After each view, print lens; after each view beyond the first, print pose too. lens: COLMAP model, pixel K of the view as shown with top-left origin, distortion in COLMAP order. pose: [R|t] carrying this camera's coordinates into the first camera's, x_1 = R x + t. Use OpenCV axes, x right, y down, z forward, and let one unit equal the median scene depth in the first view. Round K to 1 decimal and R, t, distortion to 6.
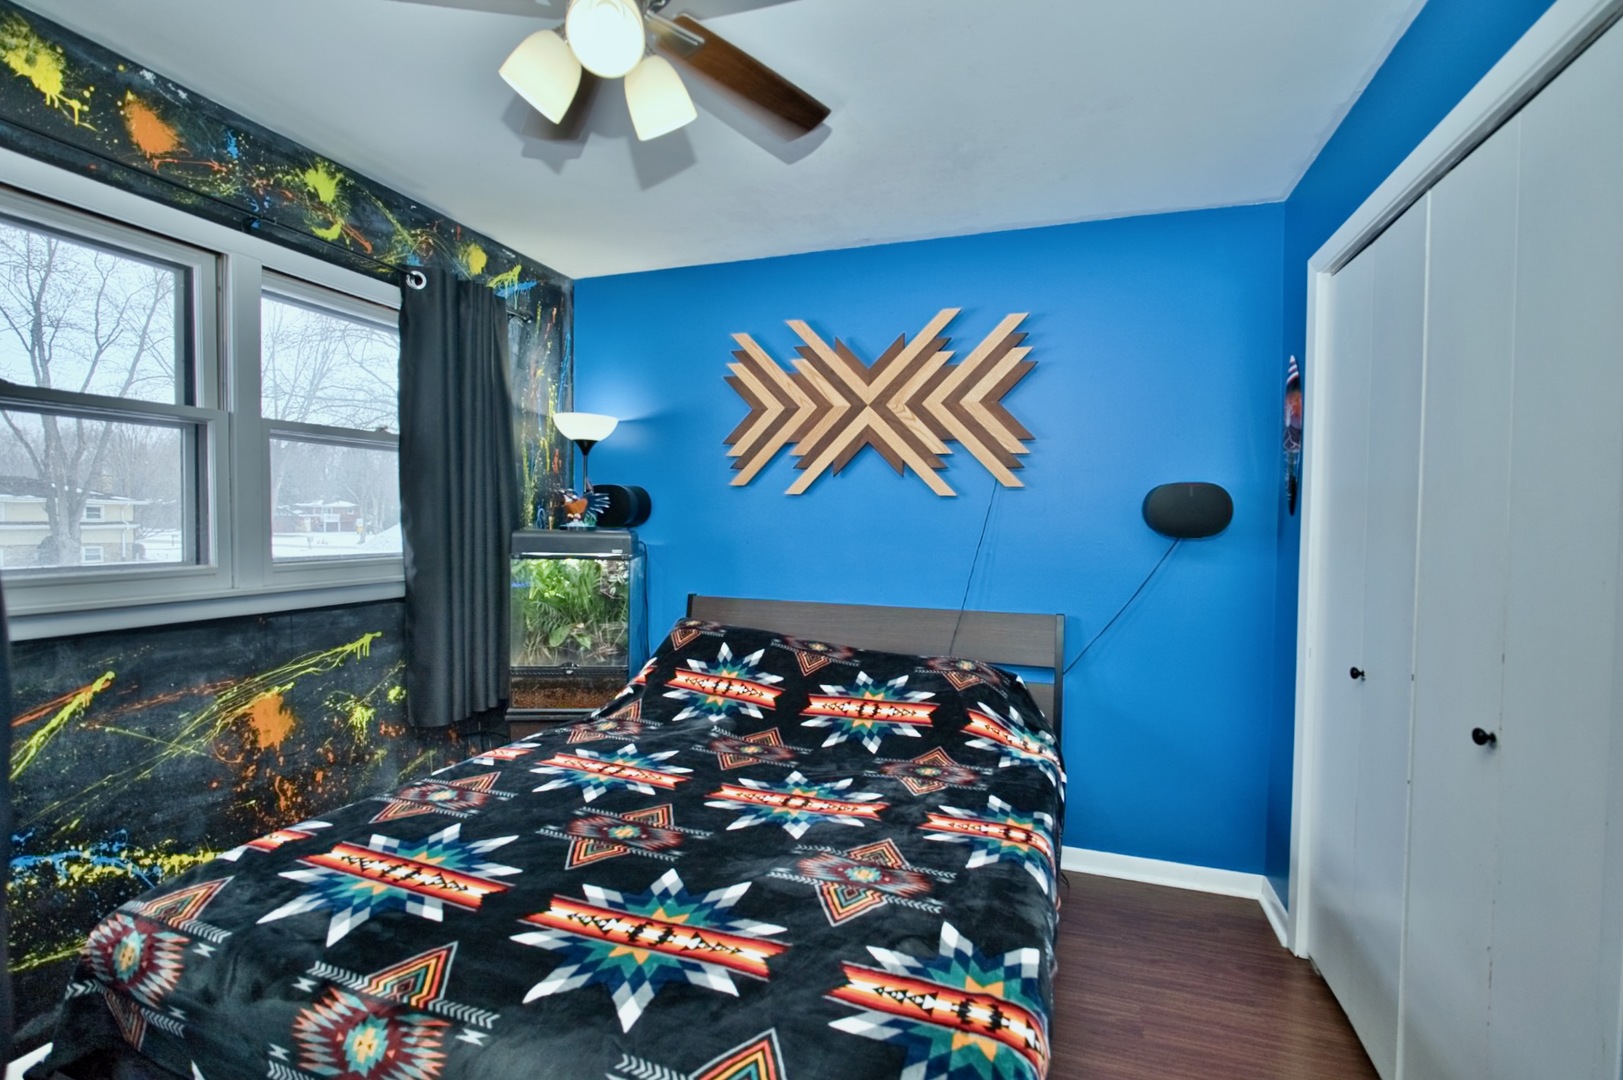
lens RADIAL K [[717.6, 0, 811.5], [0, 717.6, 540.0], [0, 0, 1]] dist [-0.025524, 0.007301]
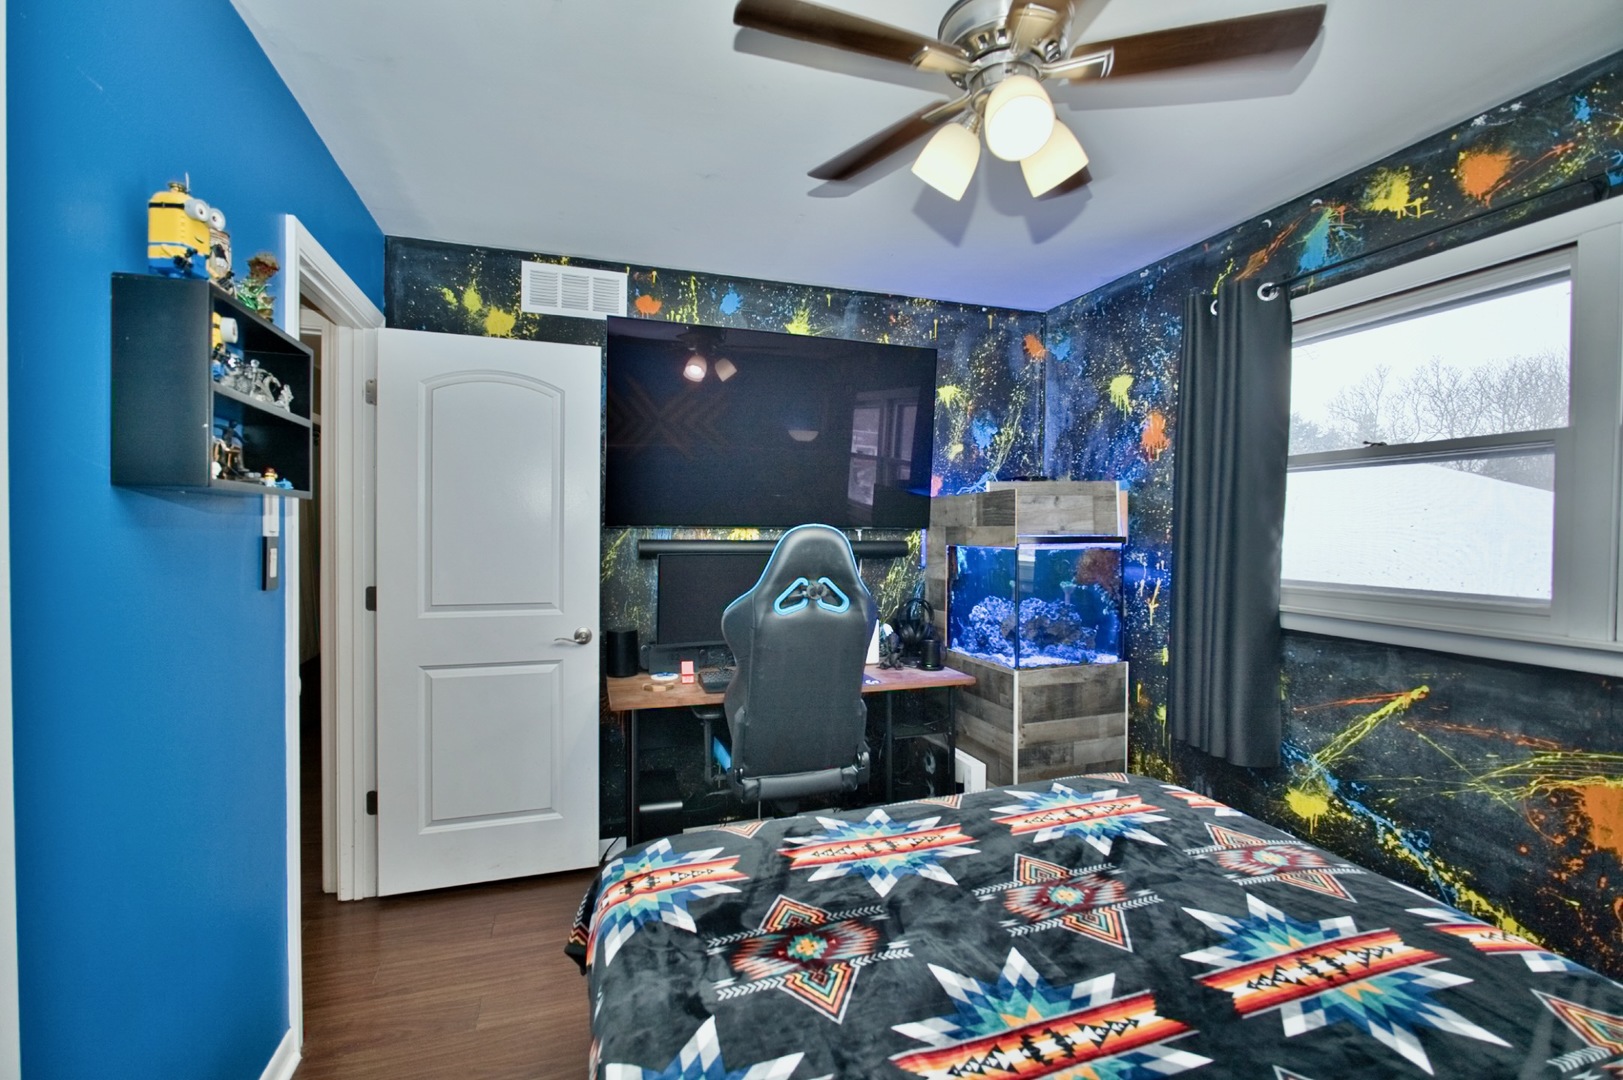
lens RADIAL K [[706.1, 0, 811.5], [0, 706.1, 540.0], [0, 0, 1]] dist [-0.025626, 0.007919]
pose [[-0.795403, -0.007127, -0.606040, 0.378380], [-0.033688, 0.998905, 0.032467, -0.040141], [0.605144, 0.046240, -0.794772, 1.055775]]
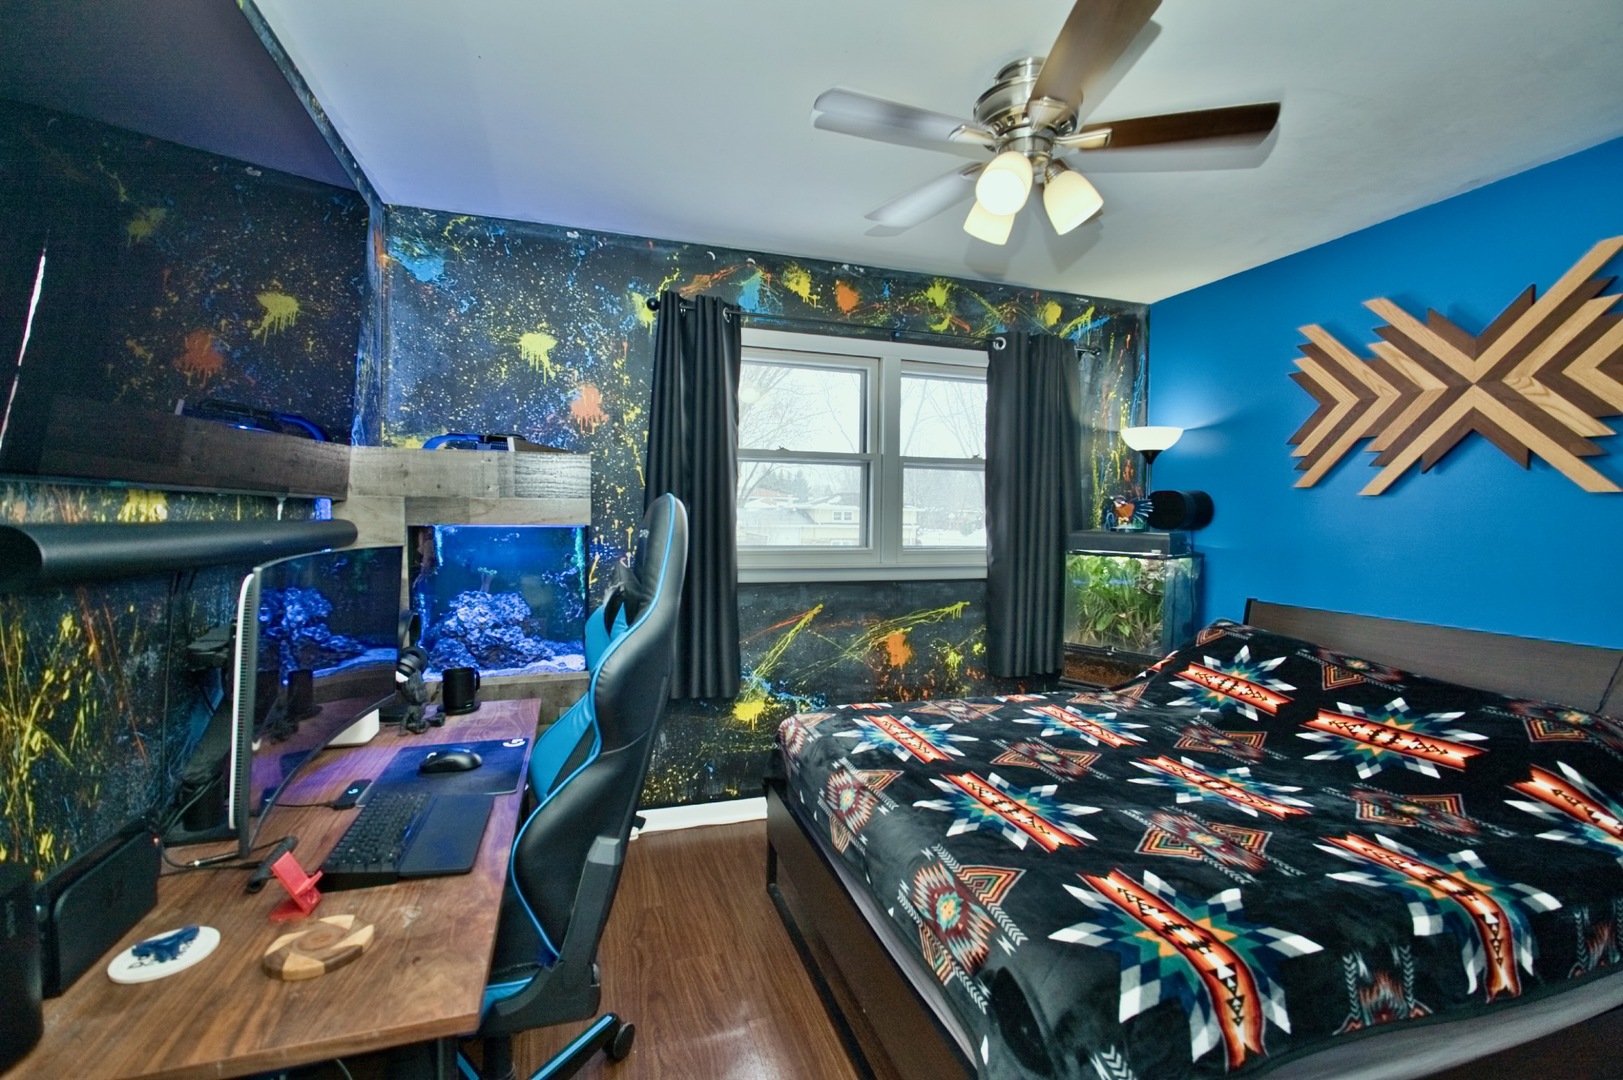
lens RADIAL K [[706.1, 0, 811.5], [0, 706.1, 540.0], [0, 0, 1]] dist [-0.025626, 0.007919]
pose [[0.605744, 0.024530, -0.795281, 0.353908], [-0.029237, 0.999536, 0.008562, 0.006168], [0.795122, 0.018065, 0.606180, -0.101090]]
